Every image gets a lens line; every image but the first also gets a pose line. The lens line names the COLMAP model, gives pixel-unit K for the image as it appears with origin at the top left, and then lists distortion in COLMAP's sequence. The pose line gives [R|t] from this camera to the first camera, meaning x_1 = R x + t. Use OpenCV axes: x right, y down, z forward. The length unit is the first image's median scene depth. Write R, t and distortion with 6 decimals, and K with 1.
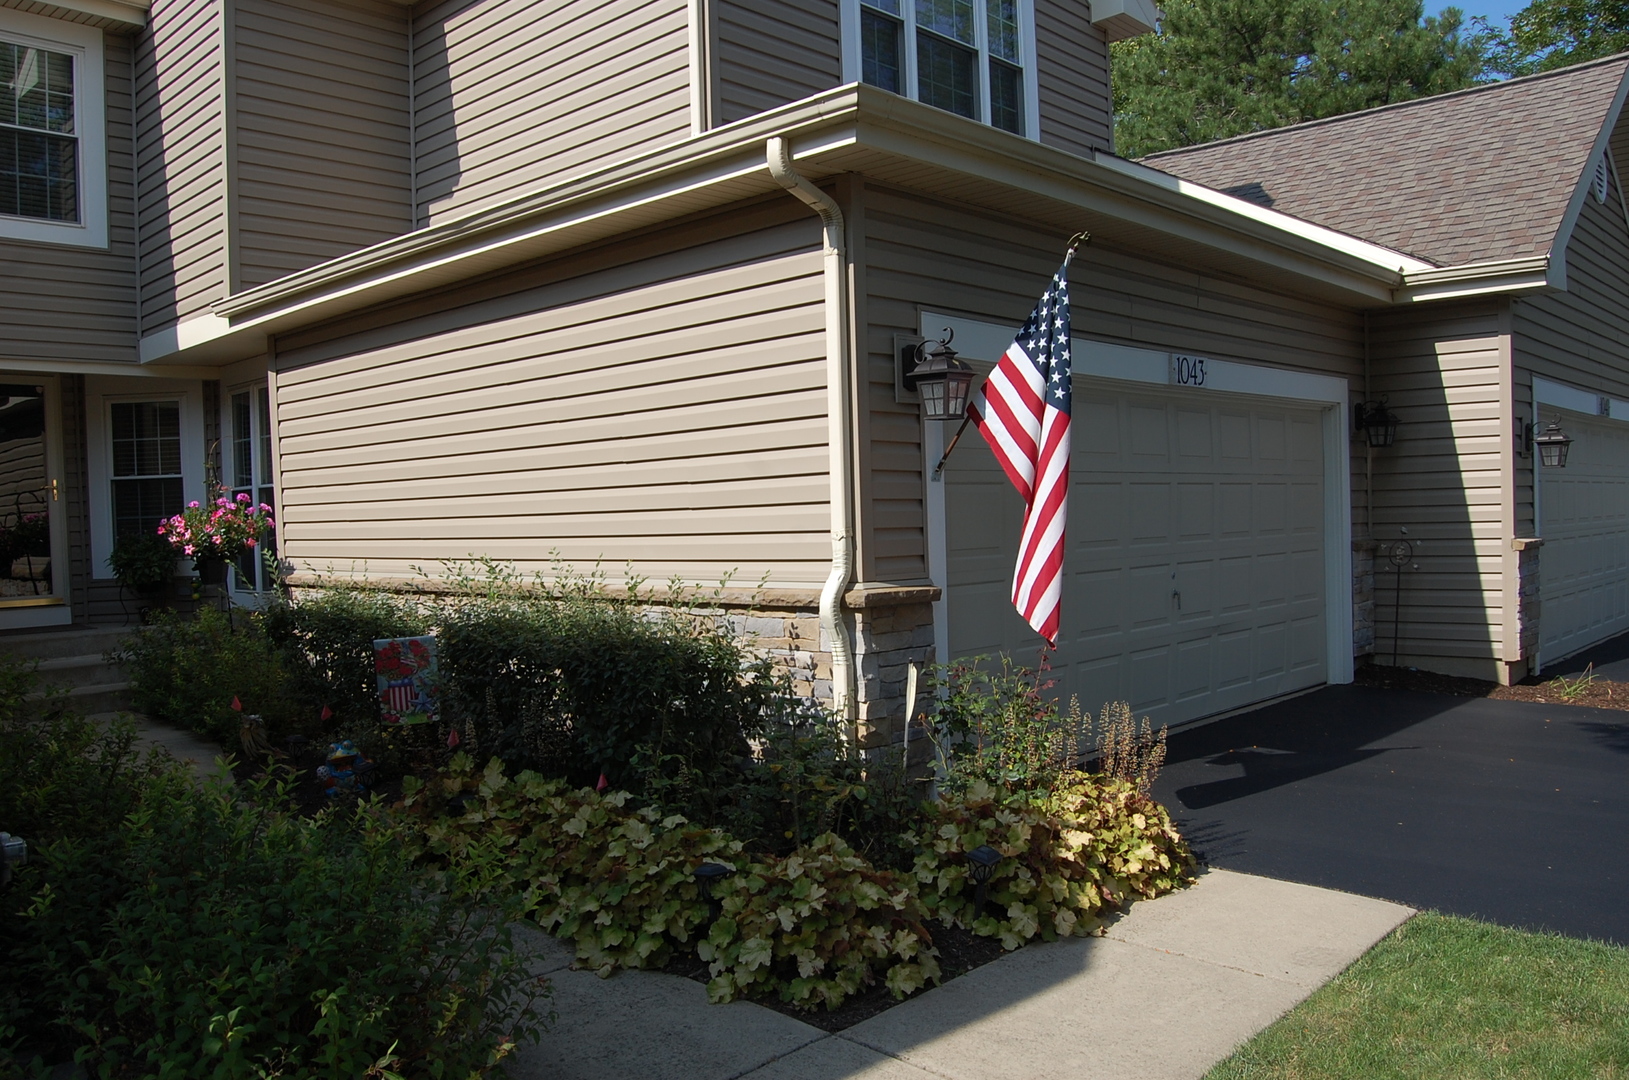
lens RADIAL K [[1248.6, 0, 812.6], [0, 1248.6, 537.5], [0, 0, 1]] dist [-0.060074, -0.001456]
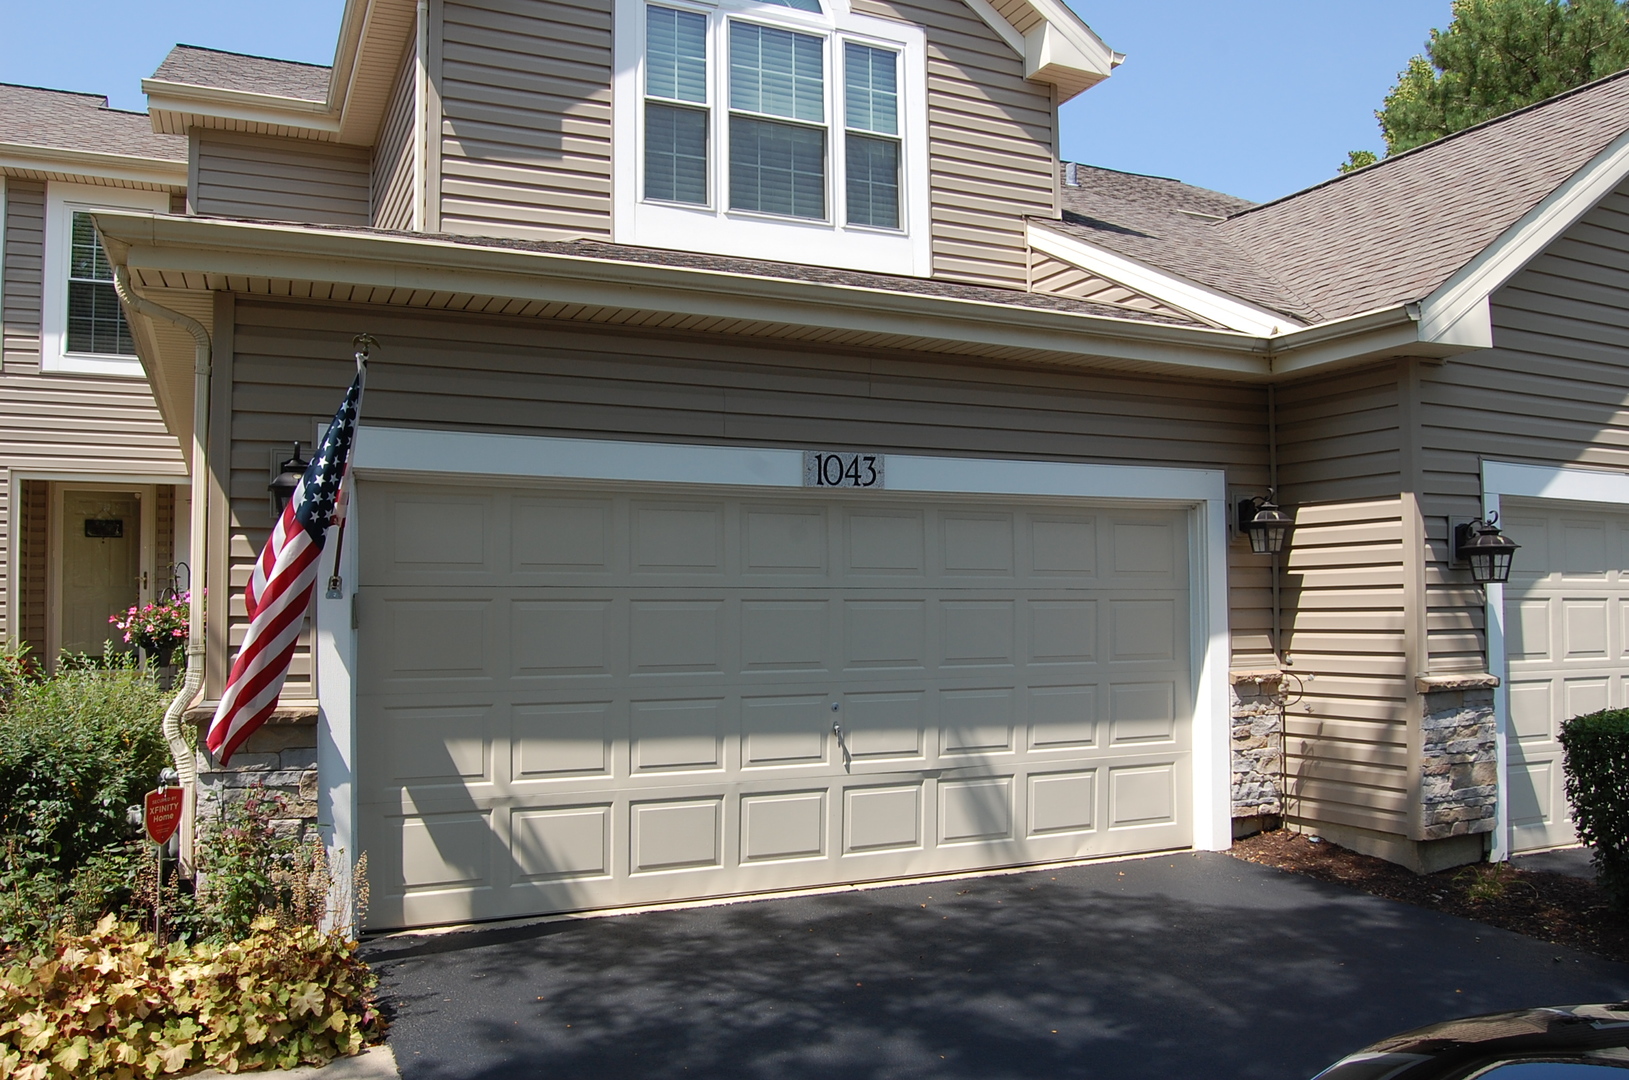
lens RADIAL K [[1248.6, 0, 812.2], [0, 1248.6, 544.6], [0, 0, 1]] dist [-0.060074, -0.001456]
pose [[0.932028, 0.003612, -0.362367, 0.482202], [-0.027169, 0.997833, -0.059934, -0.023965], [0.361365, 0.065705, 0.930106, 0.151281]]
